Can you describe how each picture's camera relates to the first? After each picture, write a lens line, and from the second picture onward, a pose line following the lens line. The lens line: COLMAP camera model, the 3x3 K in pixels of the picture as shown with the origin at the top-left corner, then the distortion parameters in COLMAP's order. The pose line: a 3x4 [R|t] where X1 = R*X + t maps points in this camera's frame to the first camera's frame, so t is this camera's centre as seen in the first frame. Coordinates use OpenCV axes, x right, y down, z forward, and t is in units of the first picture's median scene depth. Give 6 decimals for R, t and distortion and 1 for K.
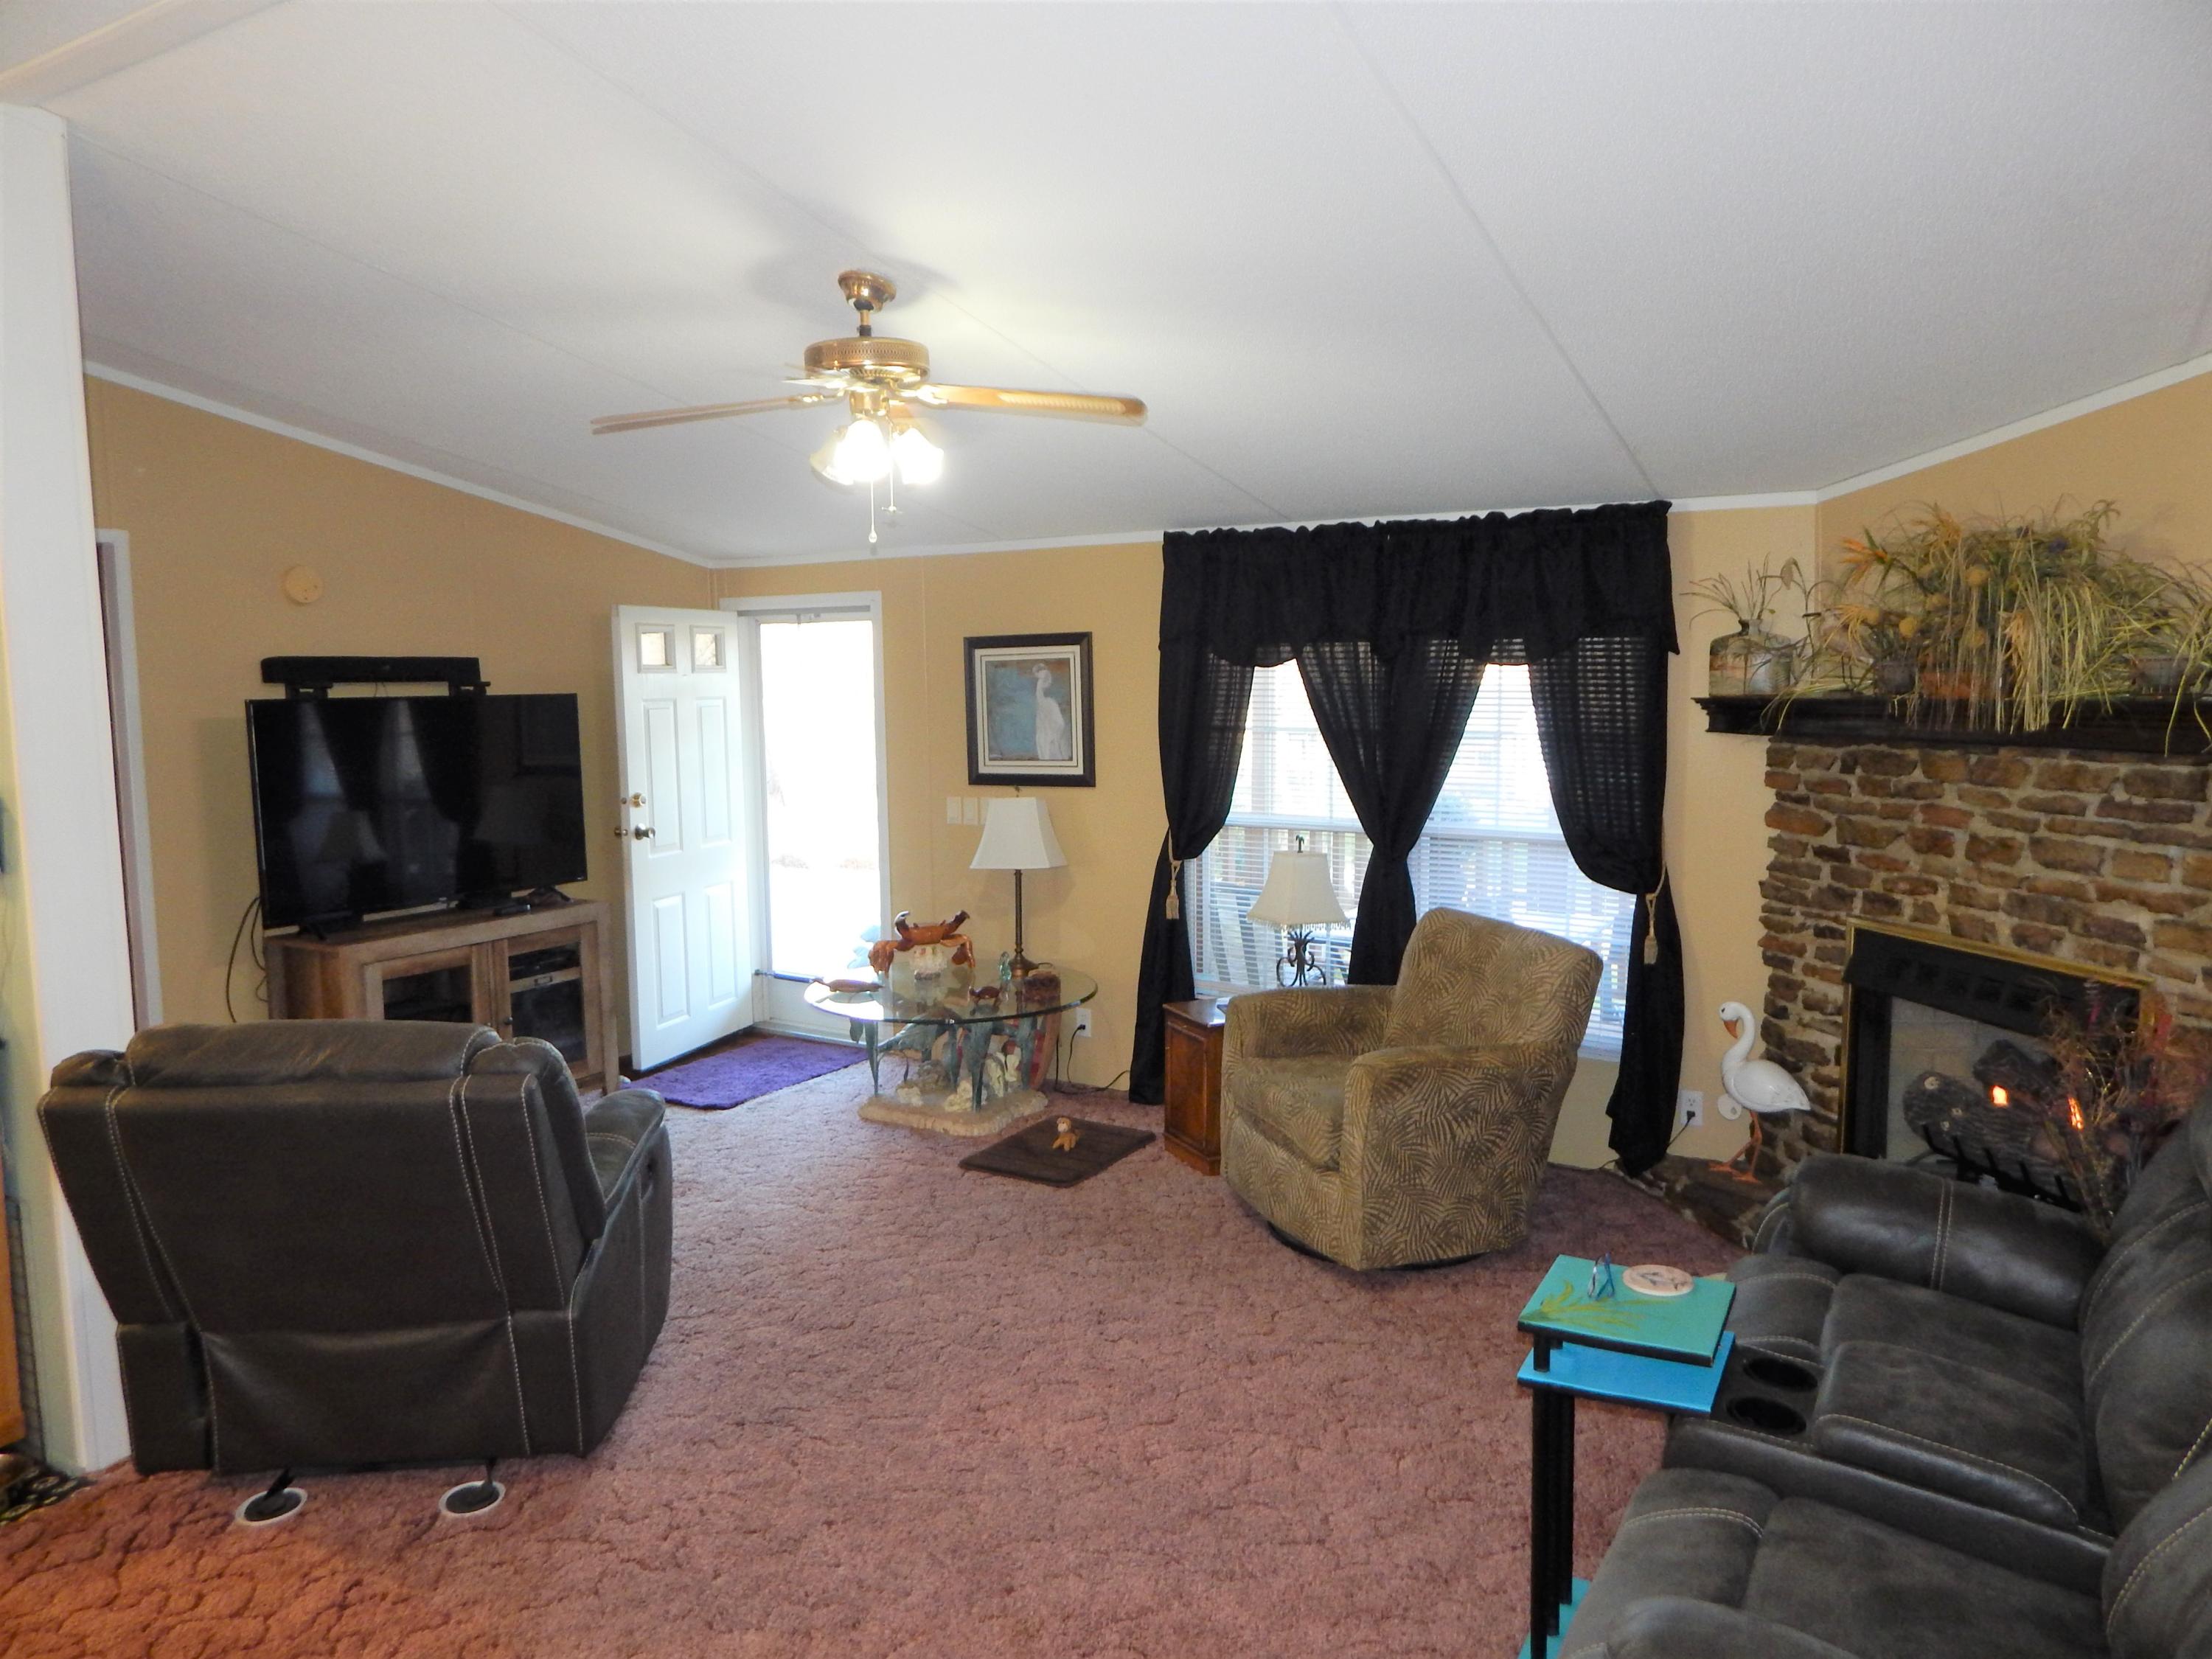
lens RADIAL K [[1457.2, 0, 1108.6], [0, 1457.2, 827.1], [0, 0, 1]] dist [-0.016292, -0.001949]
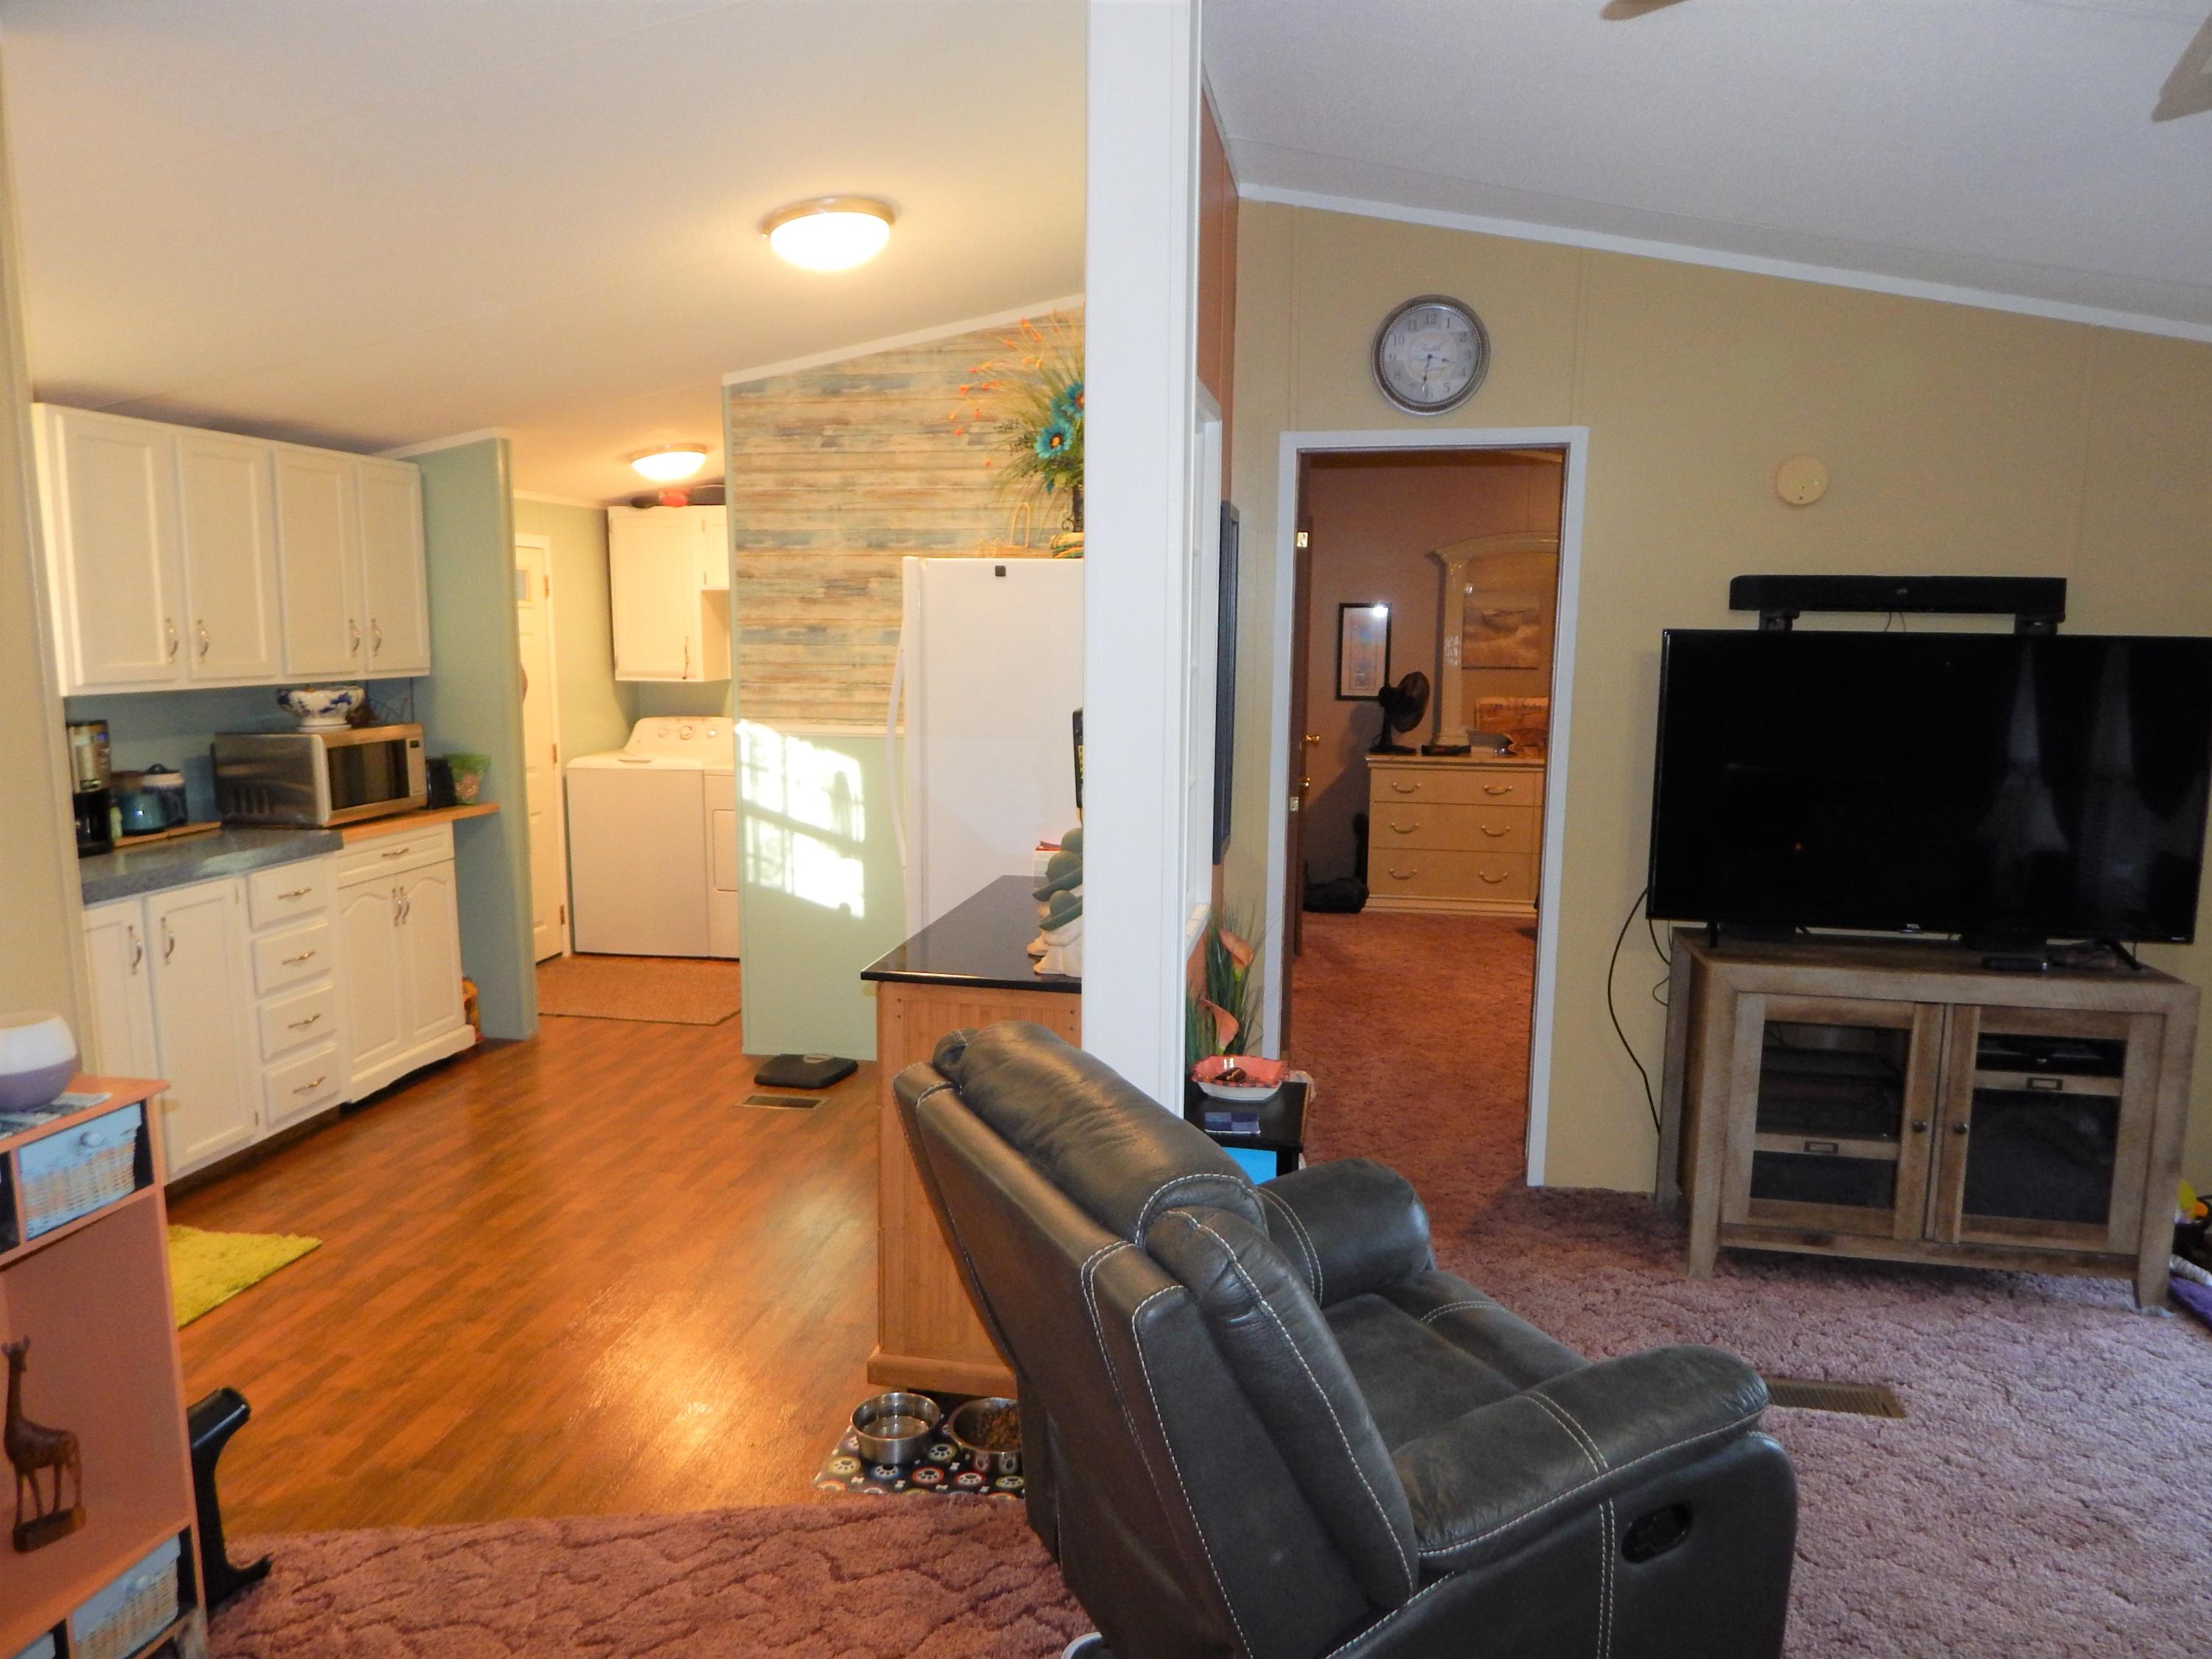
lens RADIAL K [[1457.2, 0, 1113.8], [0, 1457.2, 835.2], [0, 0, 1]] dist [-0.016292, -0.001949]
pose [[0.357960, 0.149943, -0.921619, 0.036484], [-0.115788, 0.986532, 0.115531, -0.029434], [0.926530, 0.065357, 0.370500, 0.389416]]
